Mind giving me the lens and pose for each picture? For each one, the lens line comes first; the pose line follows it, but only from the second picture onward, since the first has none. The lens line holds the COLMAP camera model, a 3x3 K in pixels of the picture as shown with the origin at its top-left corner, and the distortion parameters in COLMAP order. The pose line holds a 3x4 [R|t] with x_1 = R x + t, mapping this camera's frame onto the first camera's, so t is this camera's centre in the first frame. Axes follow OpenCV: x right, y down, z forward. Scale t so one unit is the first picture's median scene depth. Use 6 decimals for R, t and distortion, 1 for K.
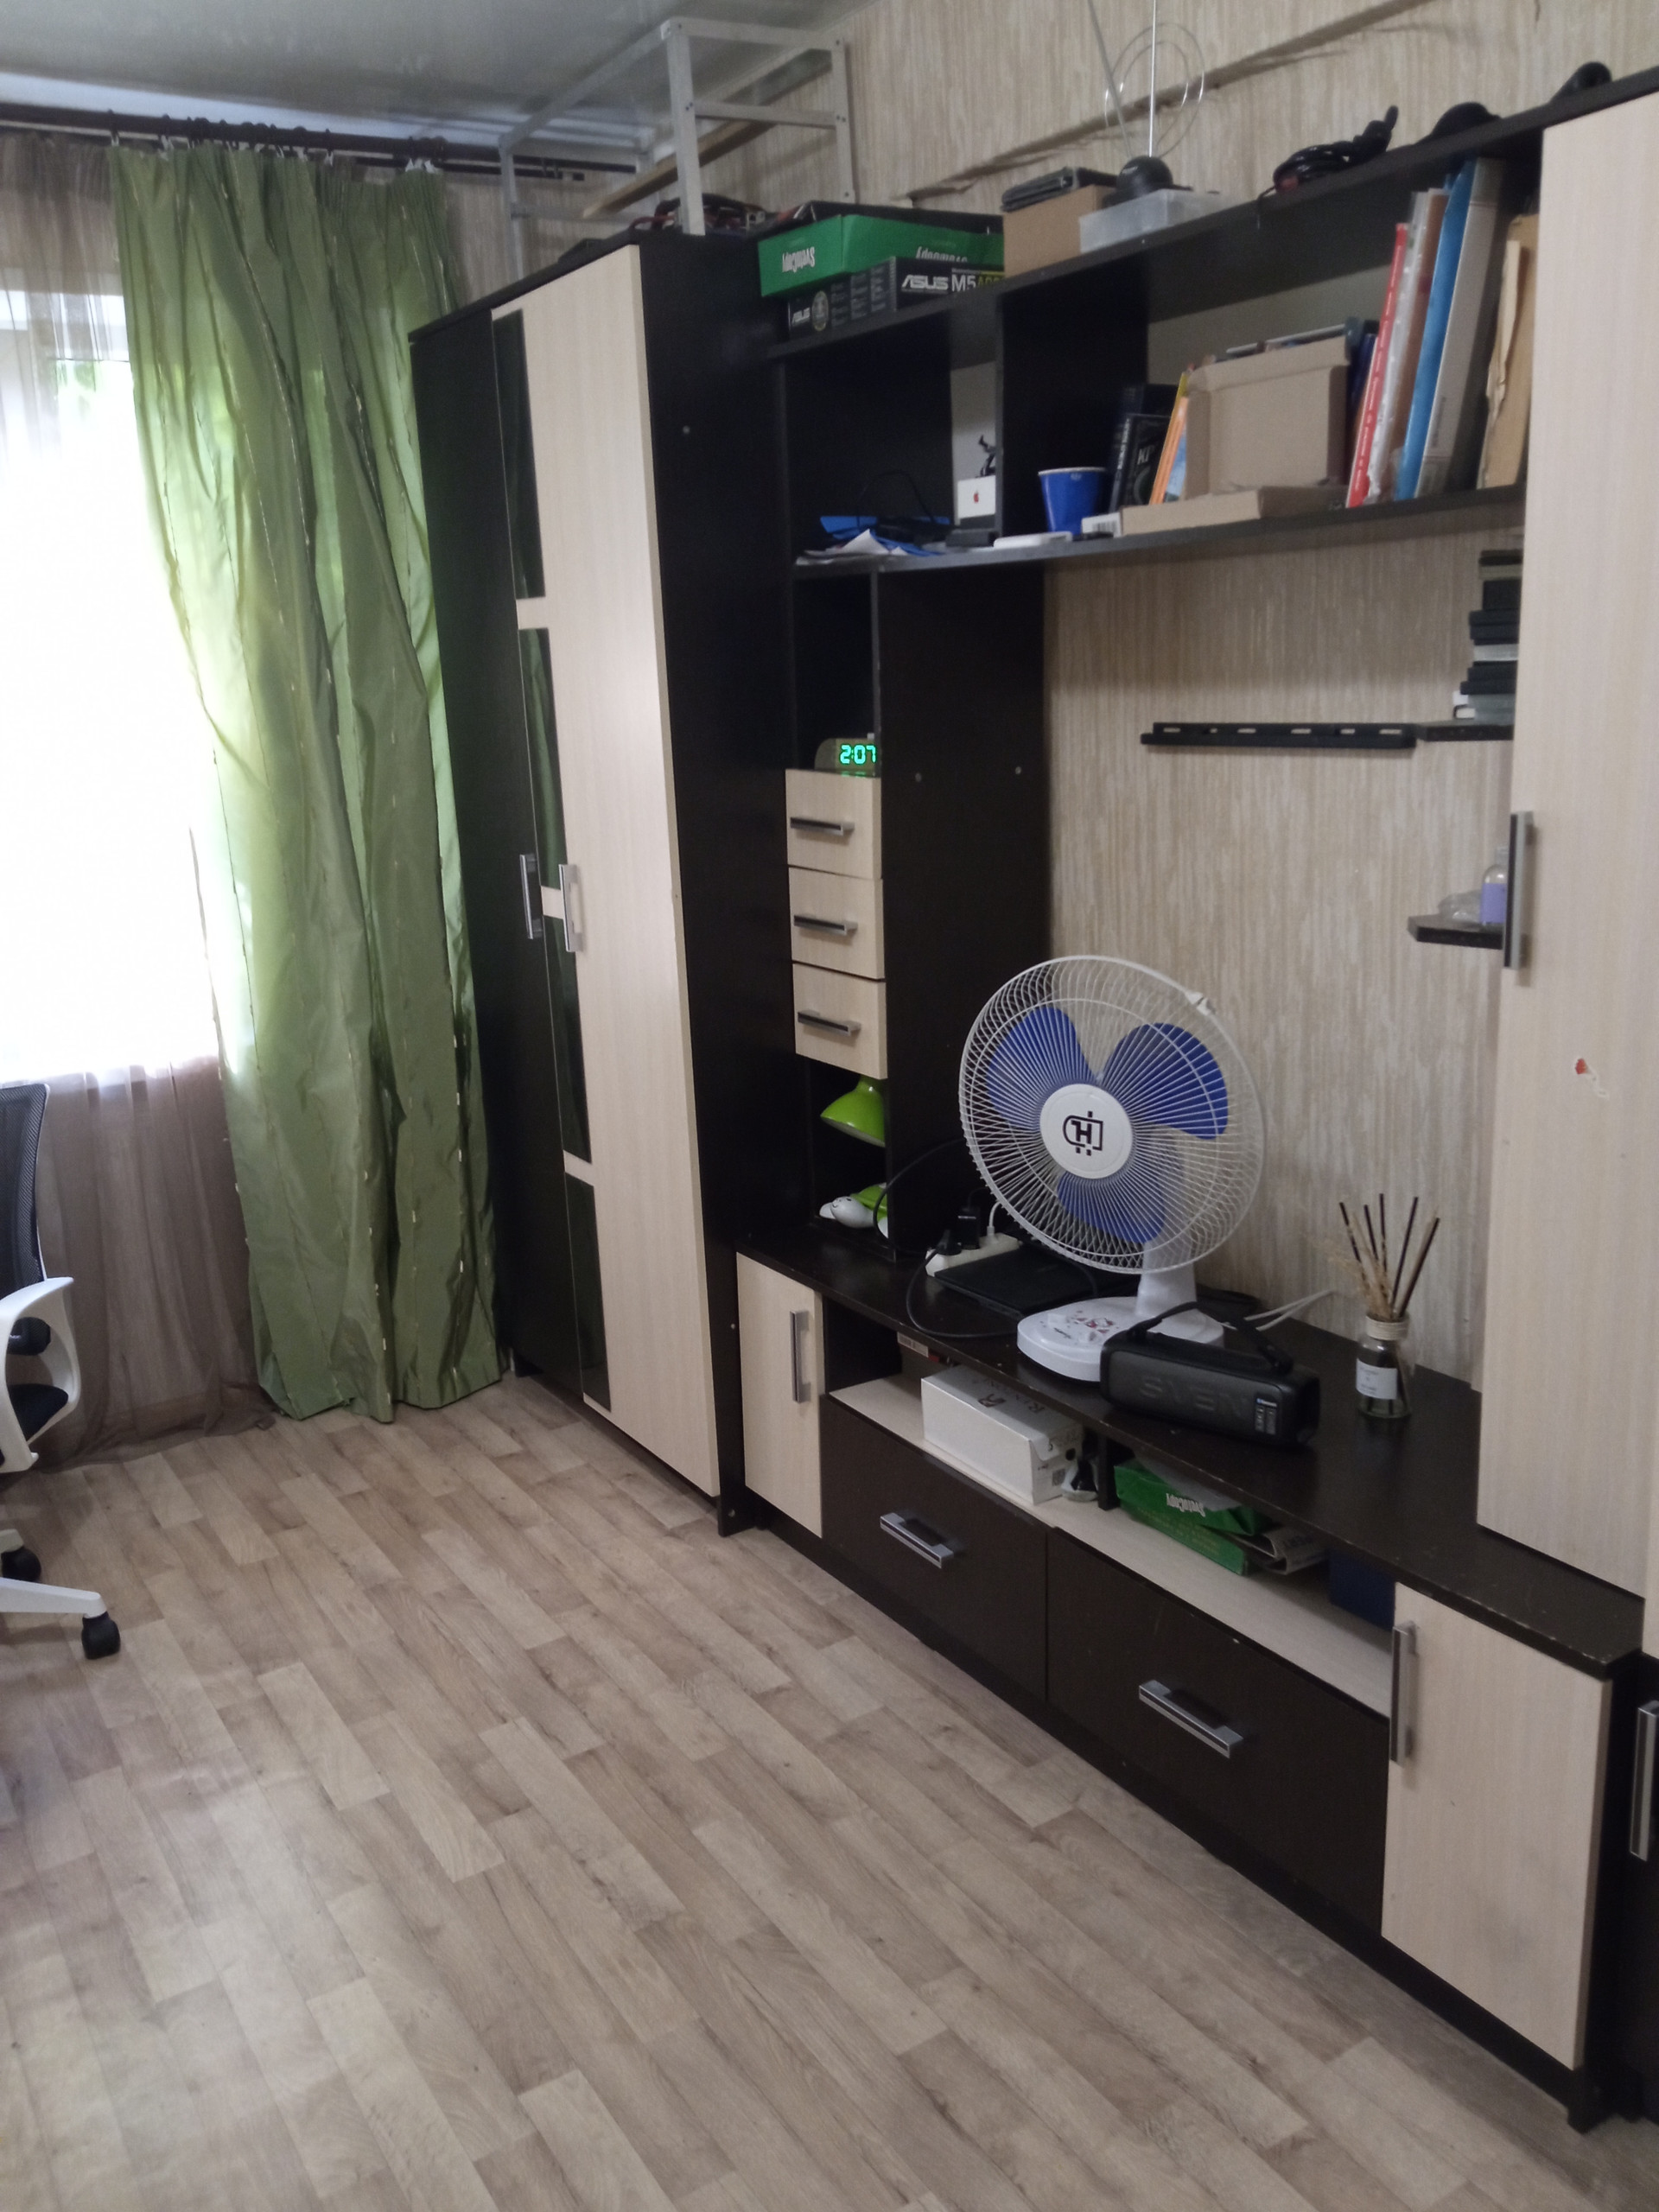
lens RADIAL K [[1811.6, 0, 837.9], [0, 1811.6, 1113.0], [0, 0, 1]] dist [0.124869, -0.220152]
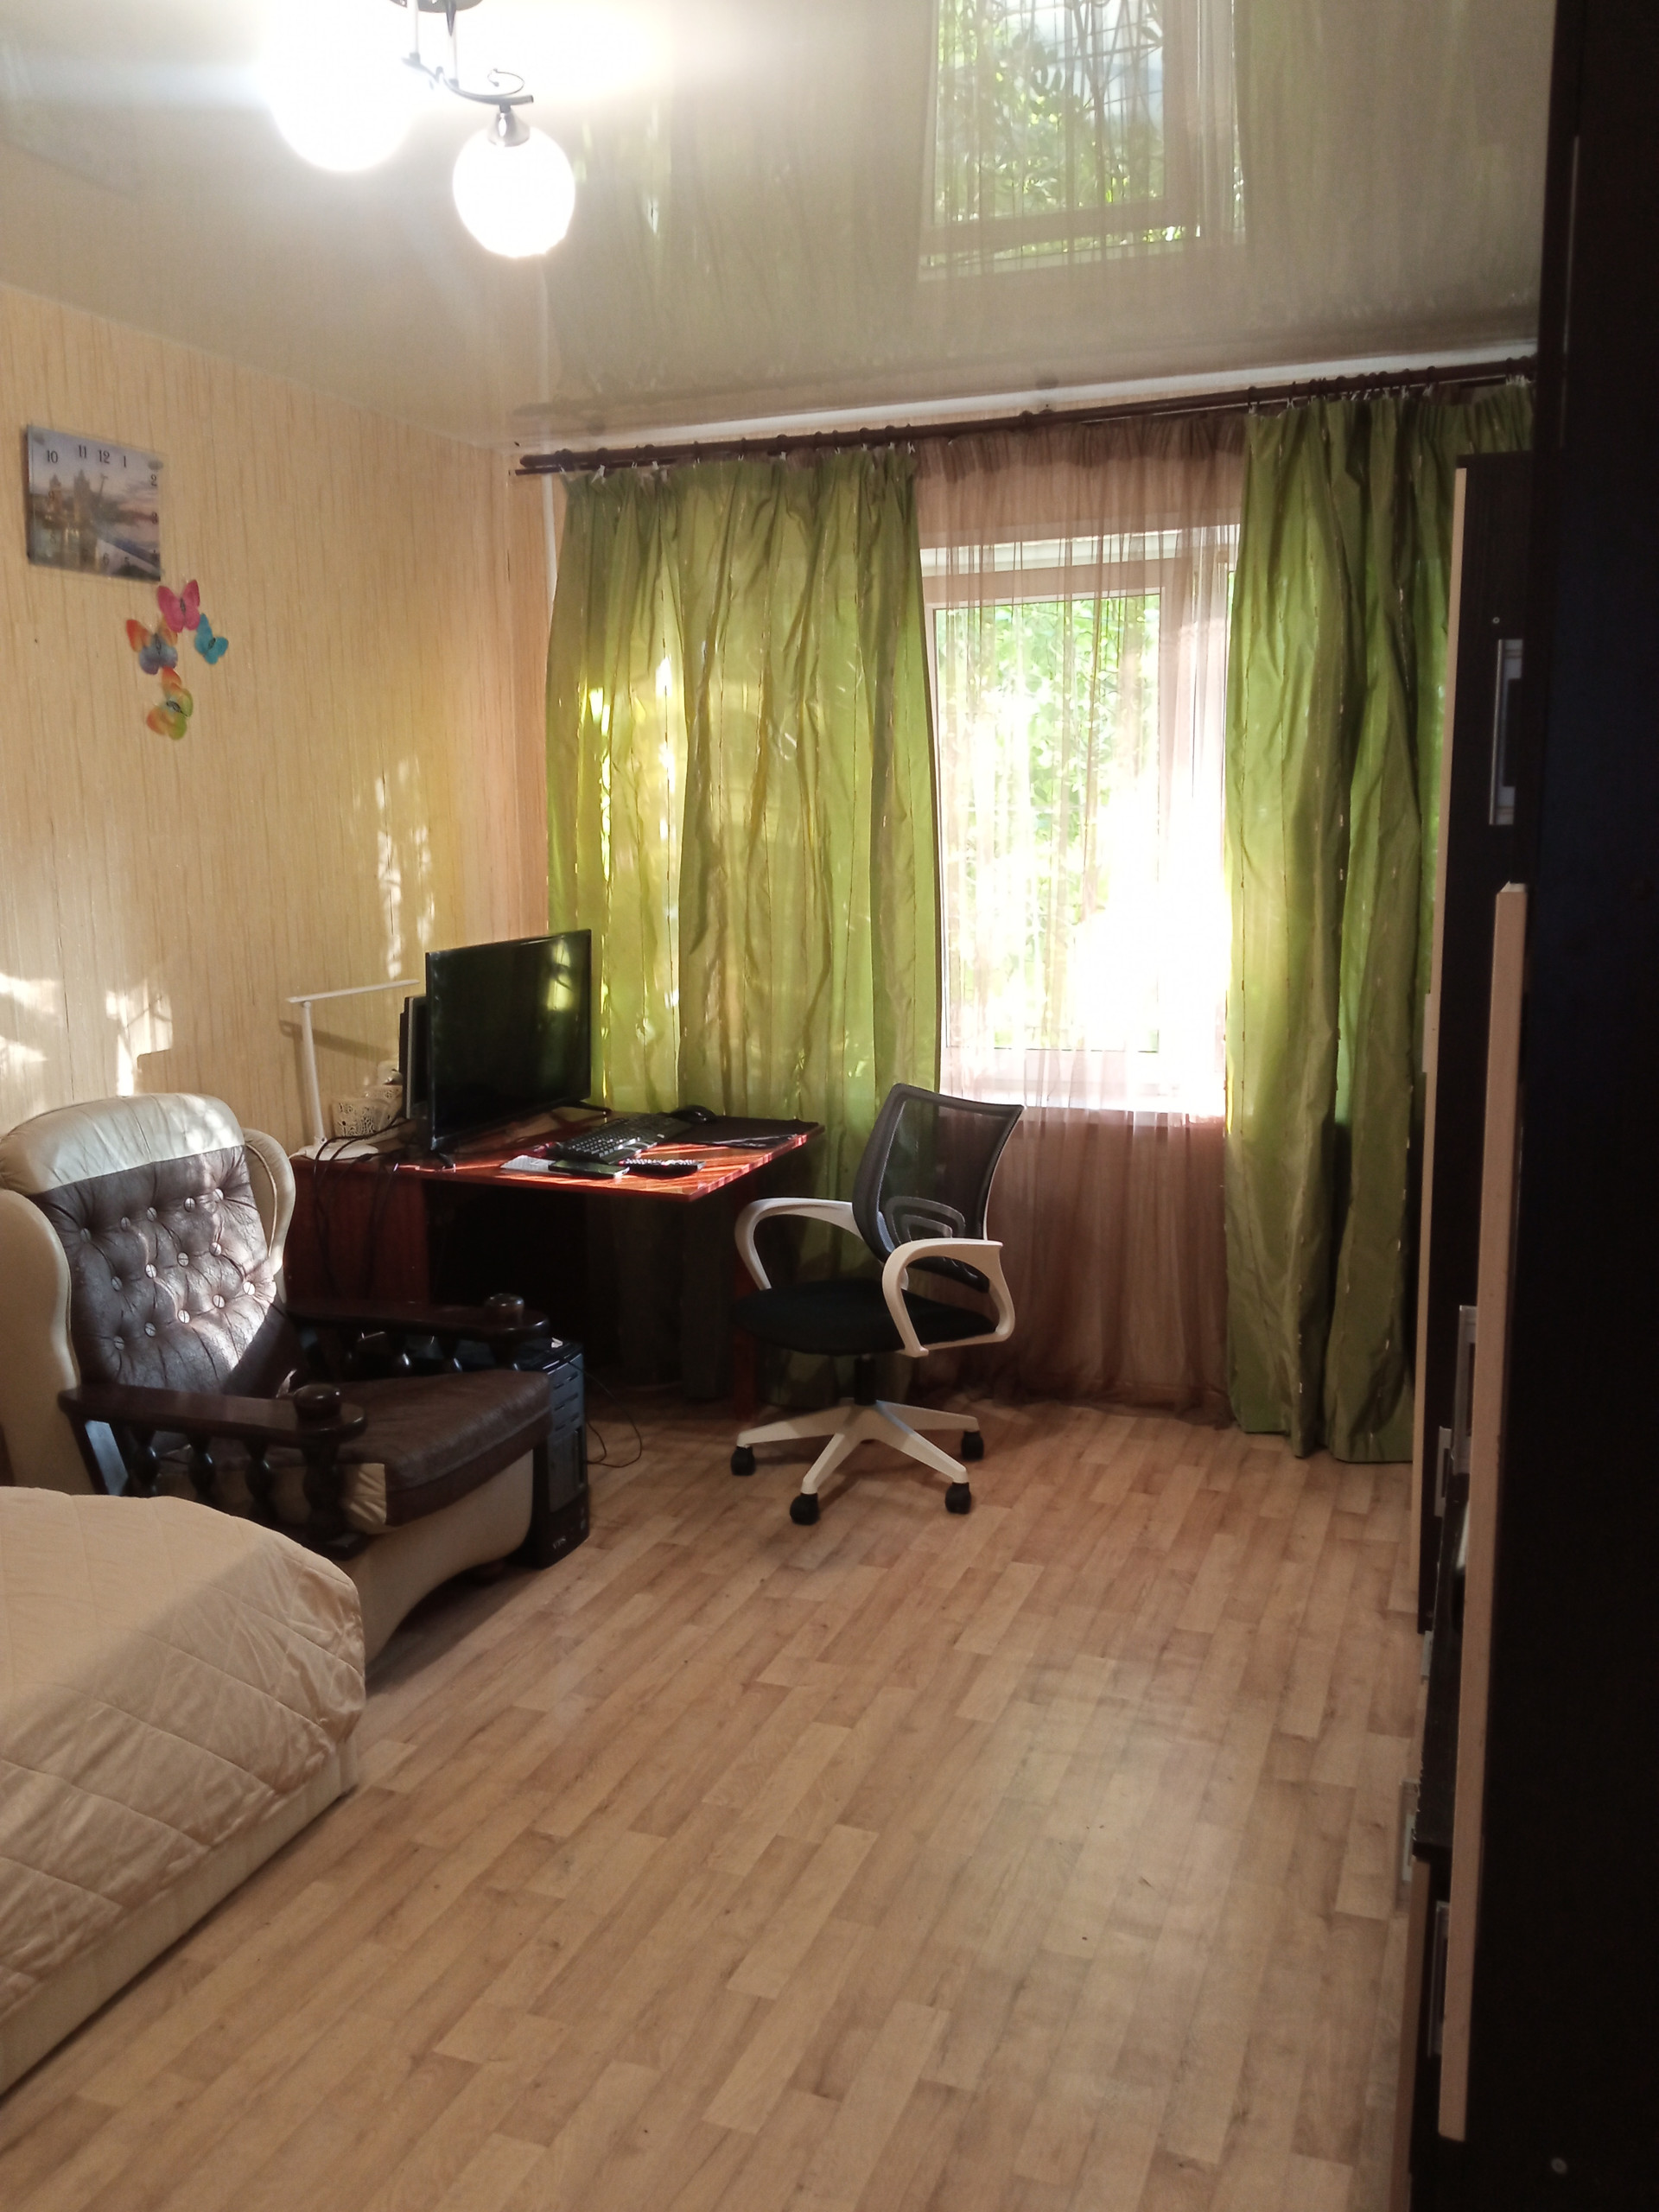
lens RADIAL K [[1811.6, 0, 837.9], [0, 1811.6, 1113.0], [0, 0, 1]] dist [0.124869, -0.220152]
pose [[0.603409, 0.170696, -0.778948, 0.509222], [-0.215686, 0.975348, 0.046654, -0.038909], [0.767709, 0.139857, 0.625350, 0.029143]]
